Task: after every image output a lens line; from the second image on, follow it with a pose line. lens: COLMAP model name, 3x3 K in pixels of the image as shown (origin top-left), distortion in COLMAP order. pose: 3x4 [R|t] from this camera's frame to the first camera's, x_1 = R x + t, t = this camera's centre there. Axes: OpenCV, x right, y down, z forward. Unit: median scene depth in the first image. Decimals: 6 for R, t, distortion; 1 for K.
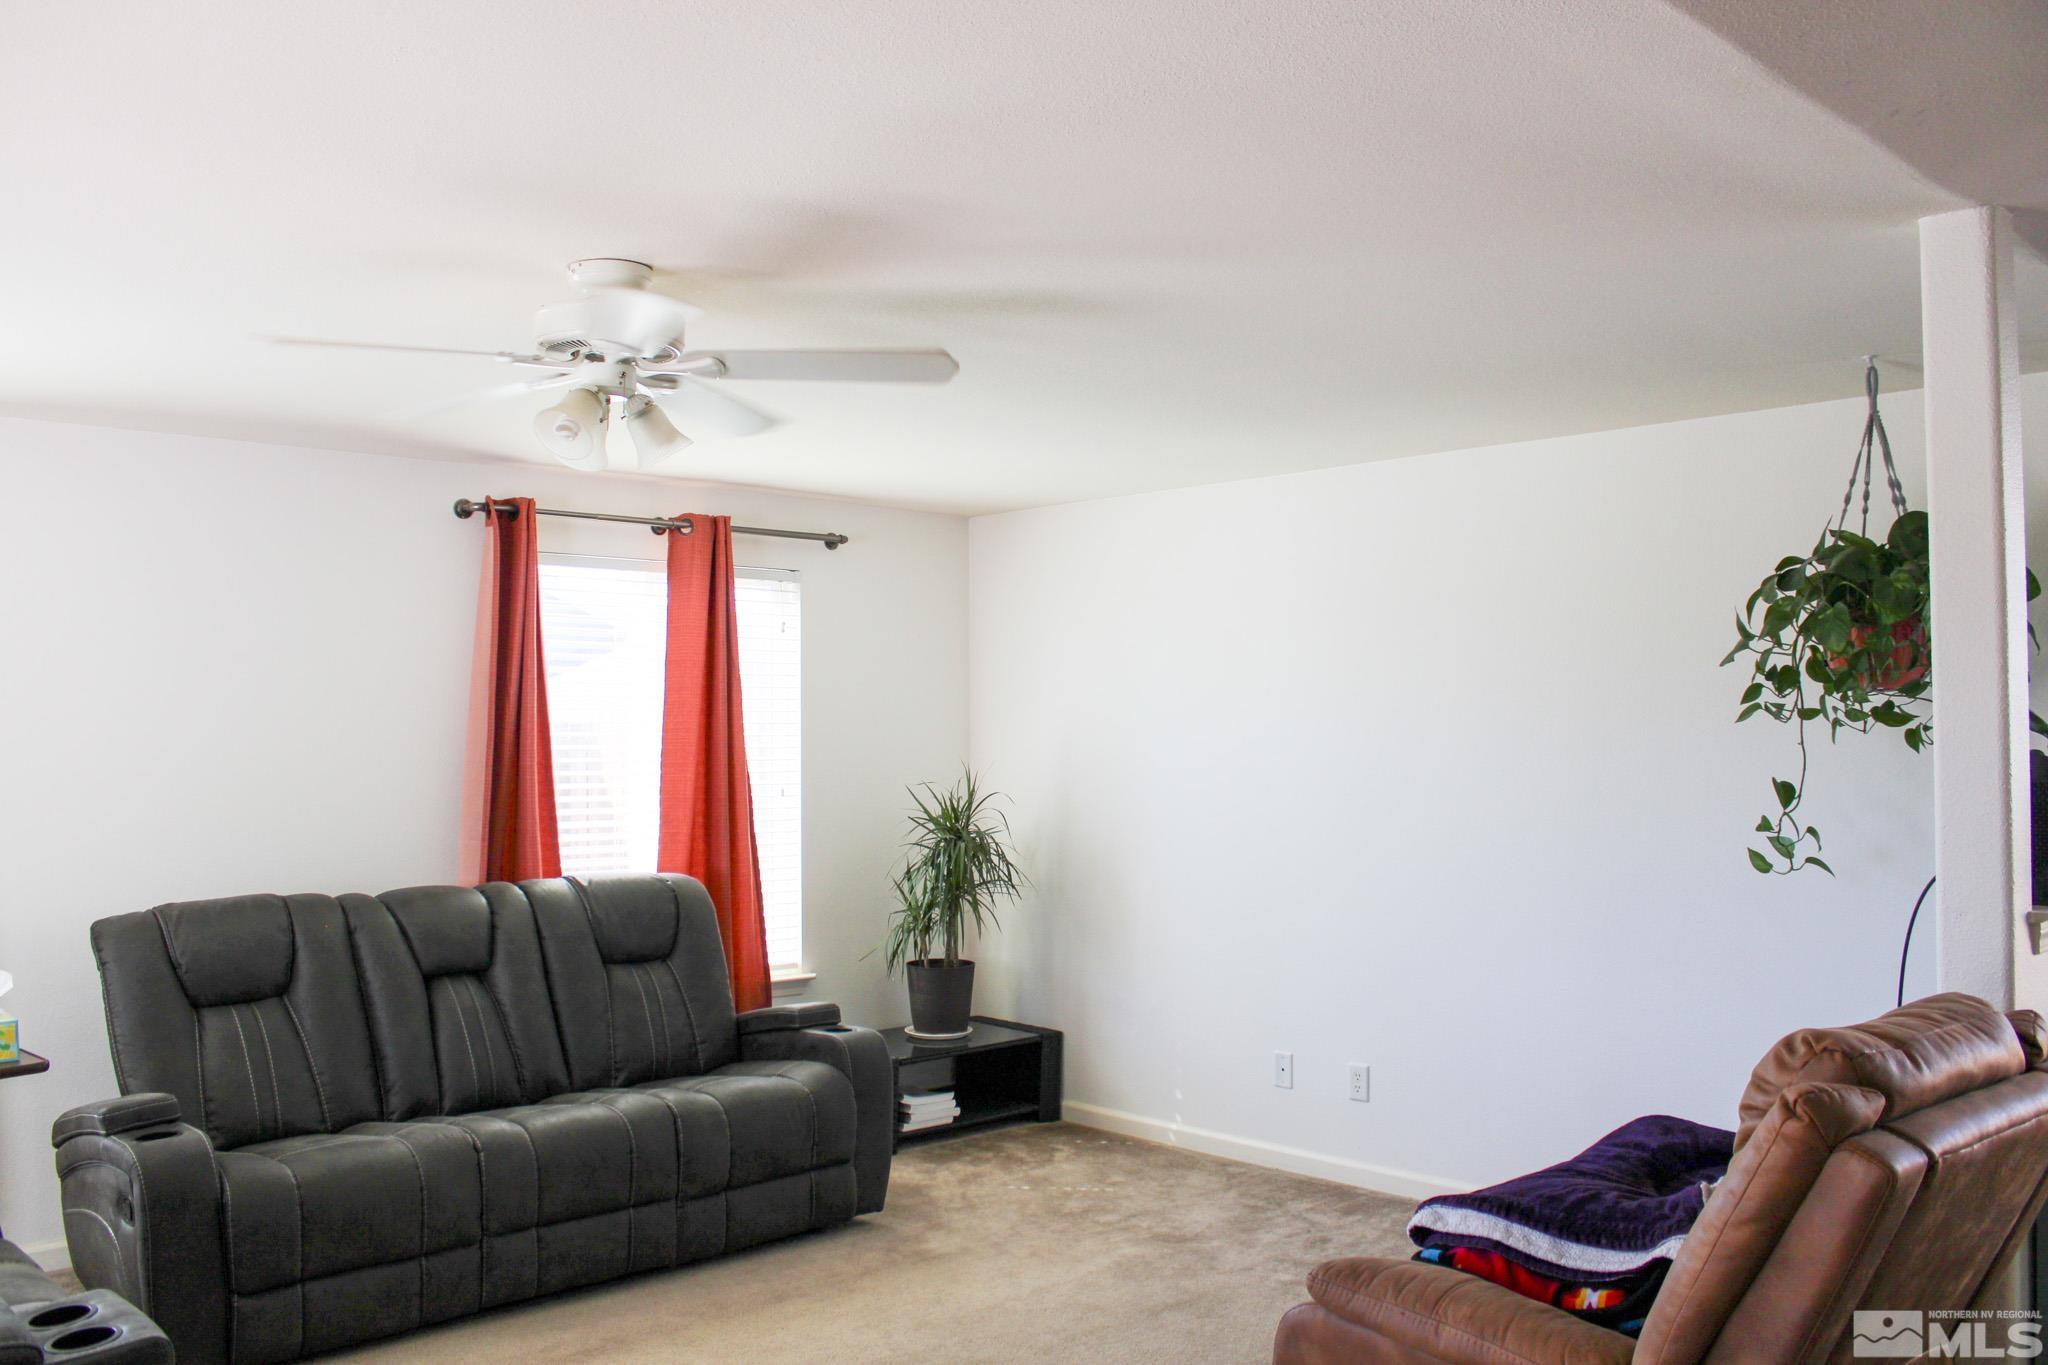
lens RADIAL K [[1703.7, 0, 1019.2], [0, 1703.7, 683.2], [0, 0, 1]] dist [-0.166255, 0.144391]
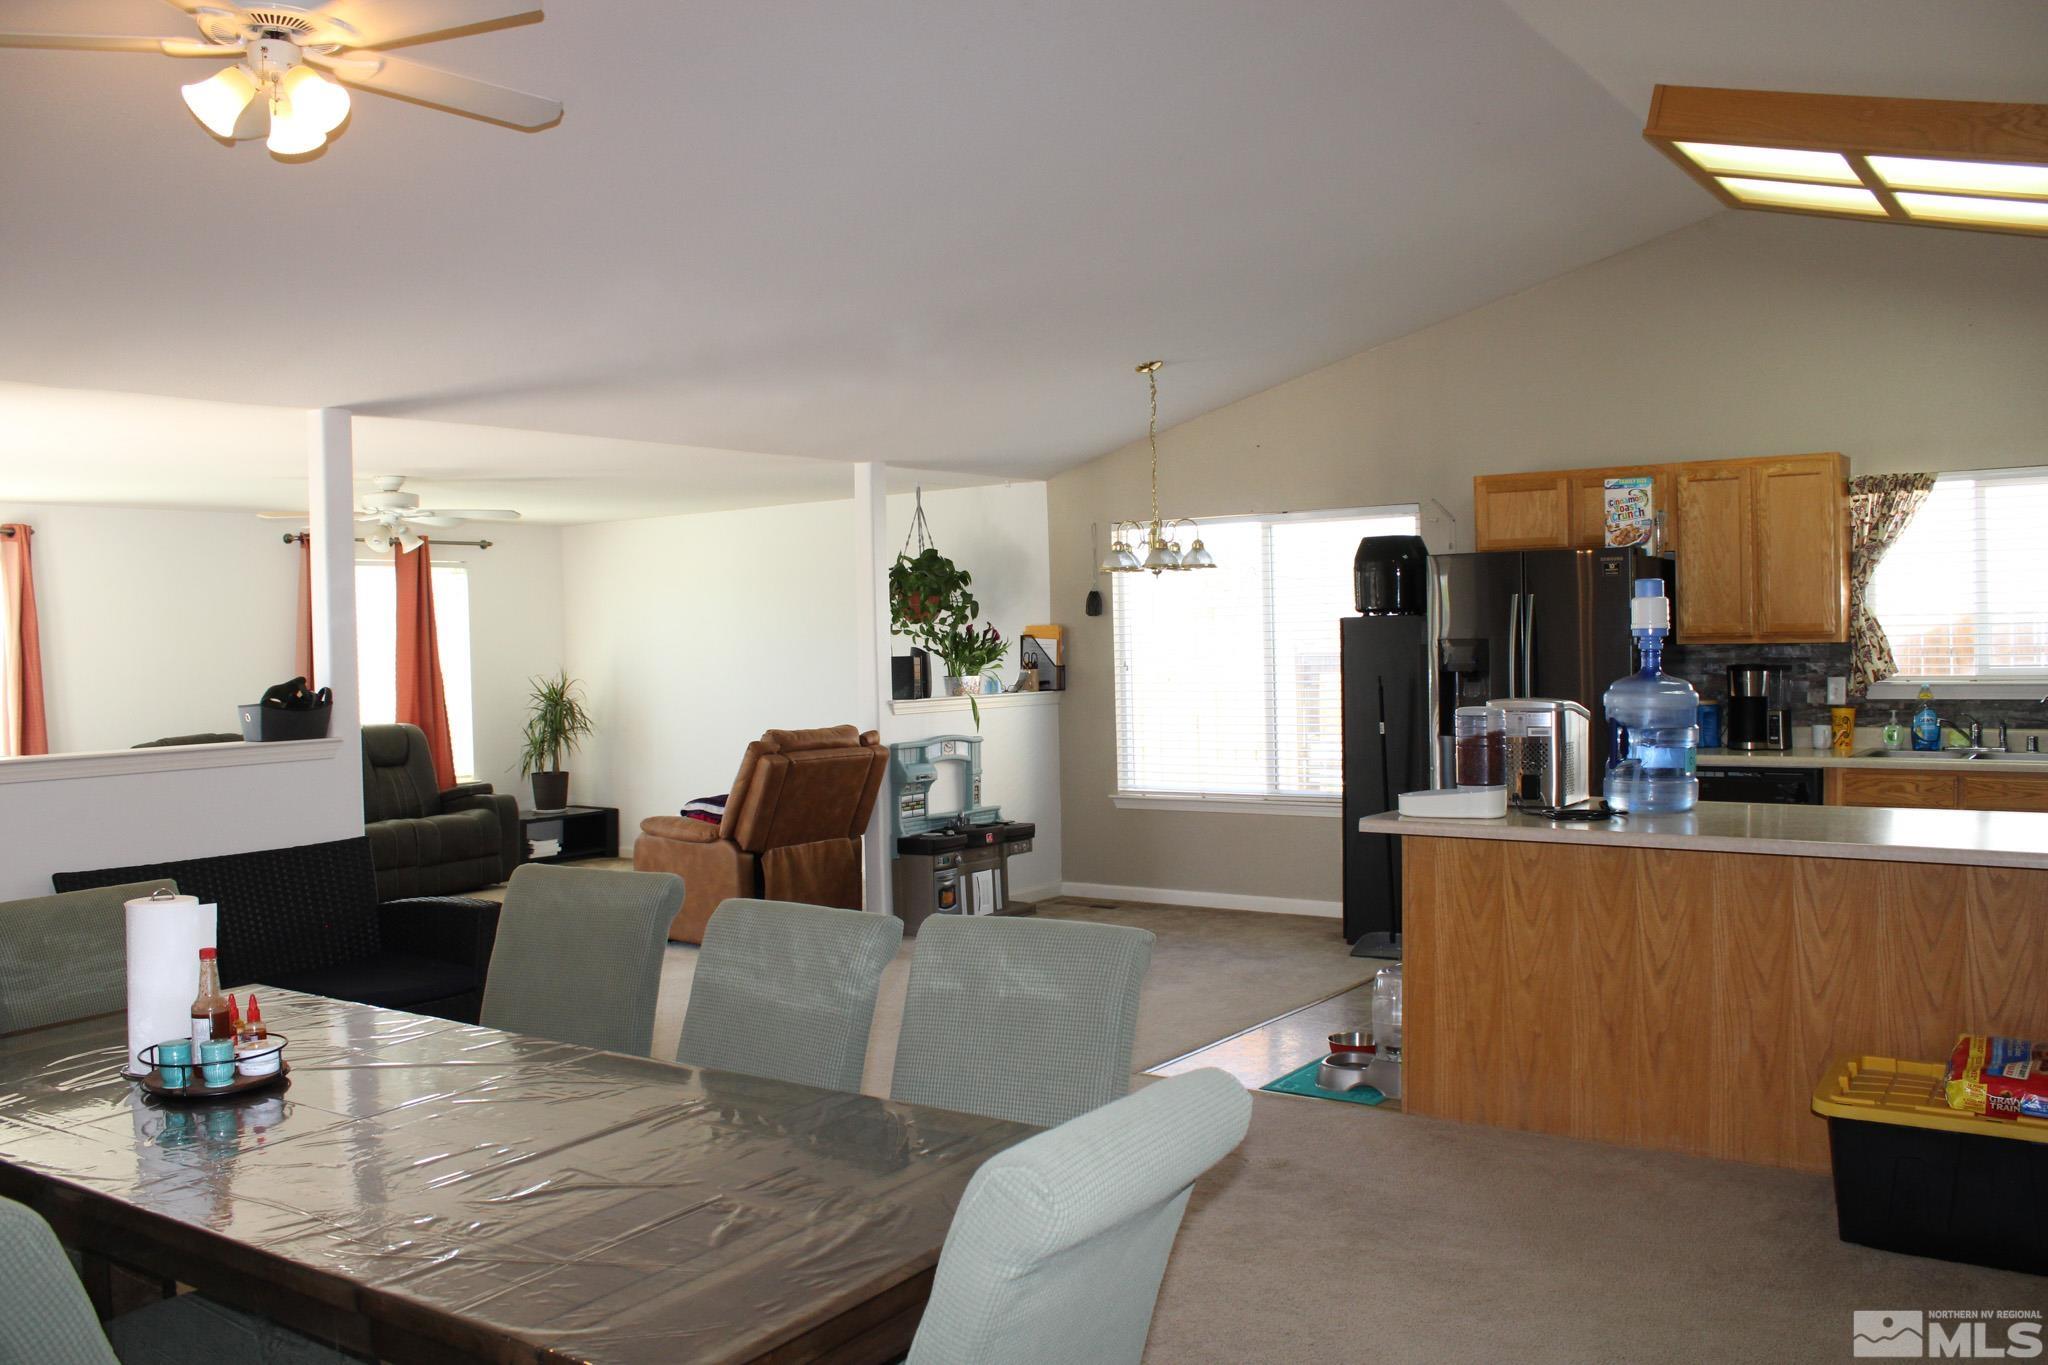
lens RADIAL K [[1703.7, 0, 1019.2], [0, 1703.7, 683.2], [0, 0, 1]] dist [-0.166255, 0.144391]
pose [[0.982998, -0.024669, 0.181954, 0.148945], [0.015506, 0.998547, 0.051613, -0.022904], [-0.182963, -0.047914, 0.981952, -1.059074]]
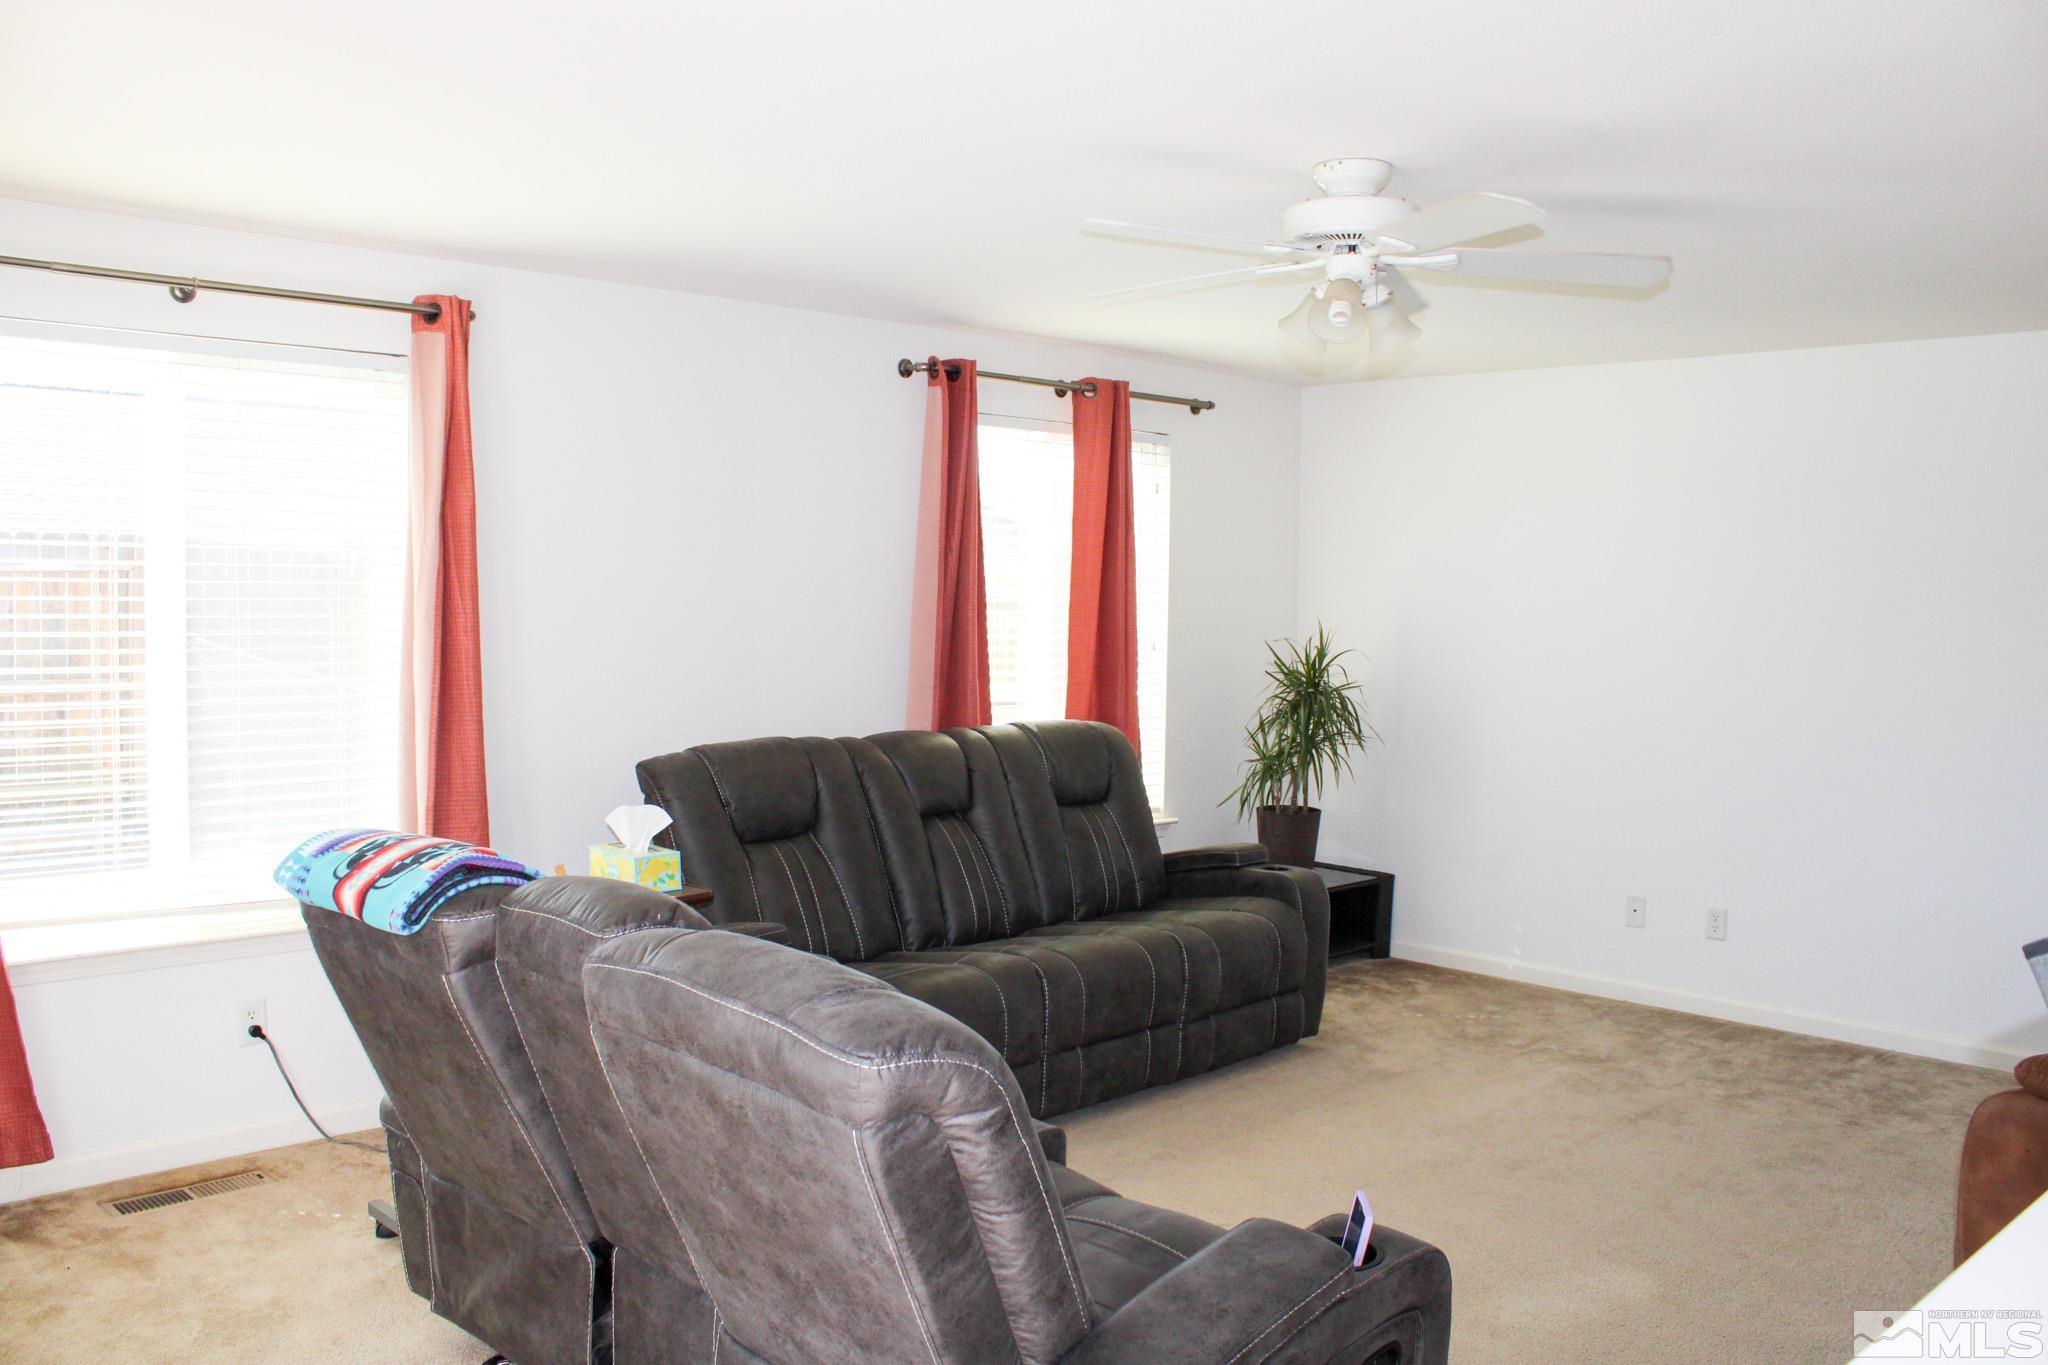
lens RADIAL K [[1703.7, 0, 1019.2], [0, 1703.7, 683.2], [0, 0, 1]] dist [-0.166255, 0.144391]
pose [[0.999697, 0.019407, 0.015120, -0.277175], [-0.020626, 0.996154, 0.085157, -0.000865], [-0.013409, -0.085443, 0.996253, -0.060019]]
